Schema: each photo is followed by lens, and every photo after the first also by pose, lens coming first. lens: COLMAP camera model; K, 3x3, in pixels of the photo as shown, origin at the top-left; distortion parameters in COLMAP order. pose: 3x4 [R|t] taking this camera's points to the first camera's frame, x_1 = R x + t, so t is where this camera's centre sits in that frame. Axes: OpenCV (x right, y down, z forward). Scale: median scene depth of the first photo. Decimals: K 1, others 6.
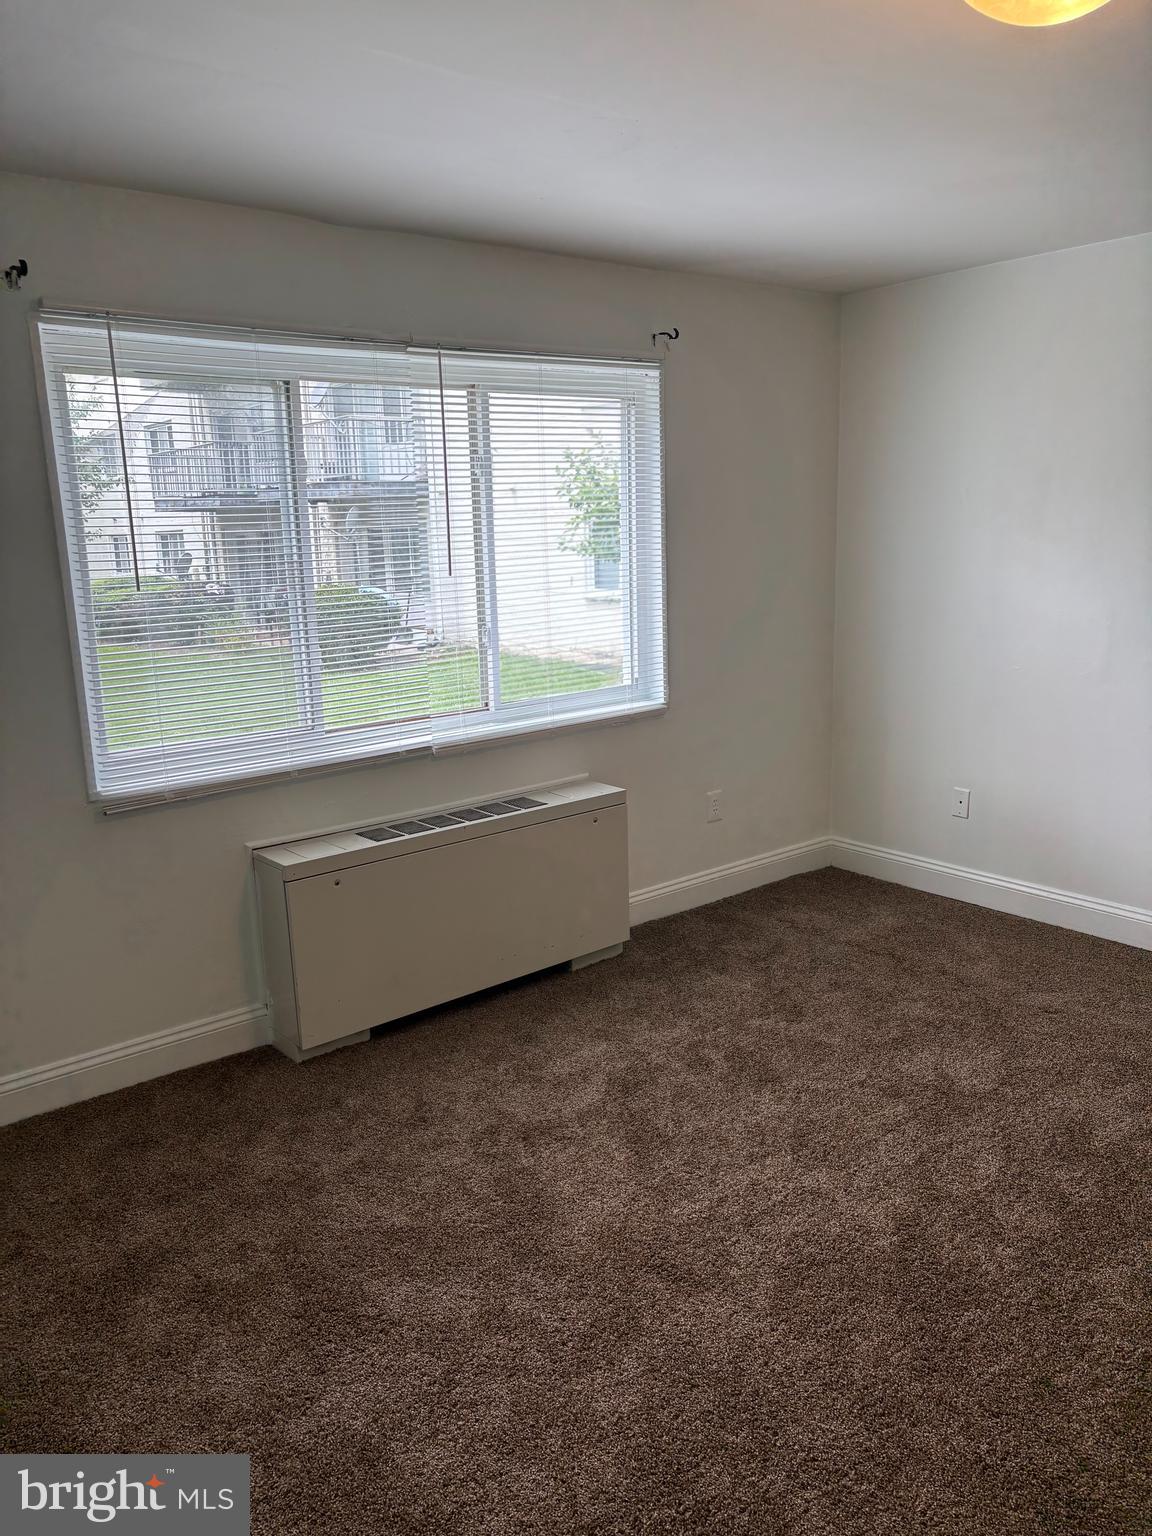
lens RADIAL K [[1158.2, 0, 583.3], [0, 1158.2, 773.7], [0, 0, 1]] dist [0.013908, 0.009496]
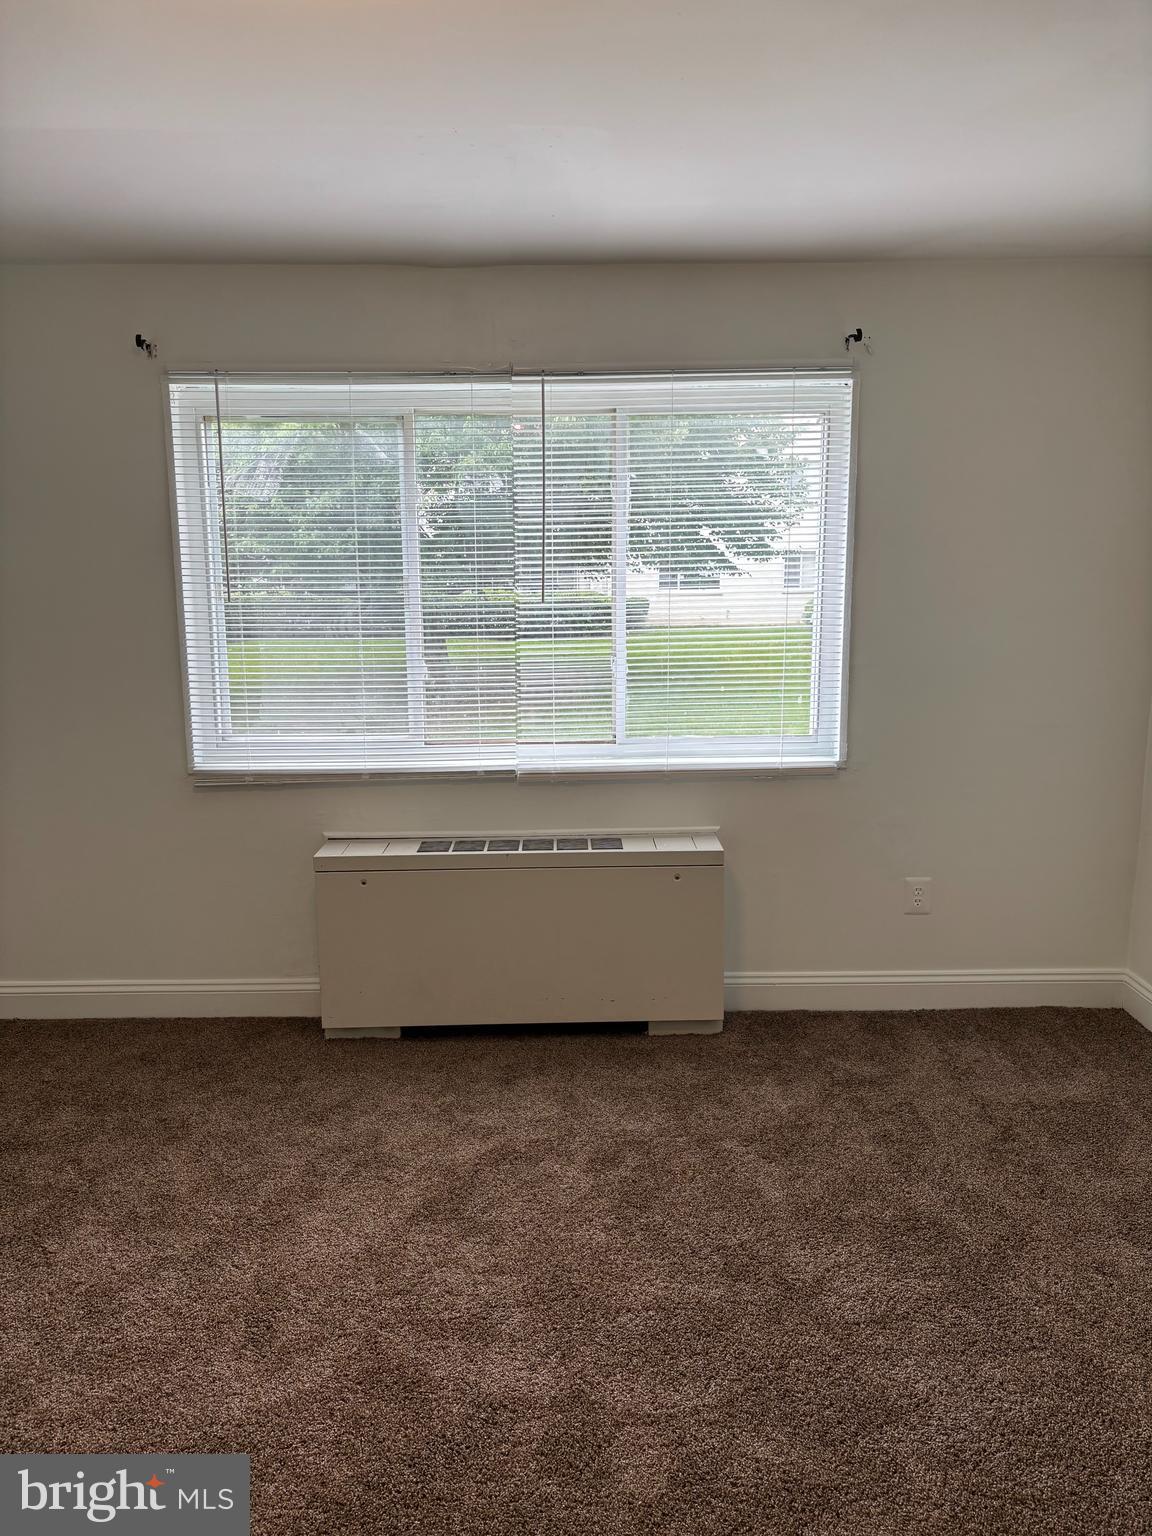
lens RADIAL K [[1158.2, 0, 581.5], [0, 1158.2, 763.2], [0, 0, 1]] dist [0.013908, 0.009496]
pose [[0.784903, 0.127687, -0.606320, 0.547385], [-0.147076, 0.988964, 0.017874, -0.059039], [0.601911, 0.075146, 0.795020, 0.250794]]
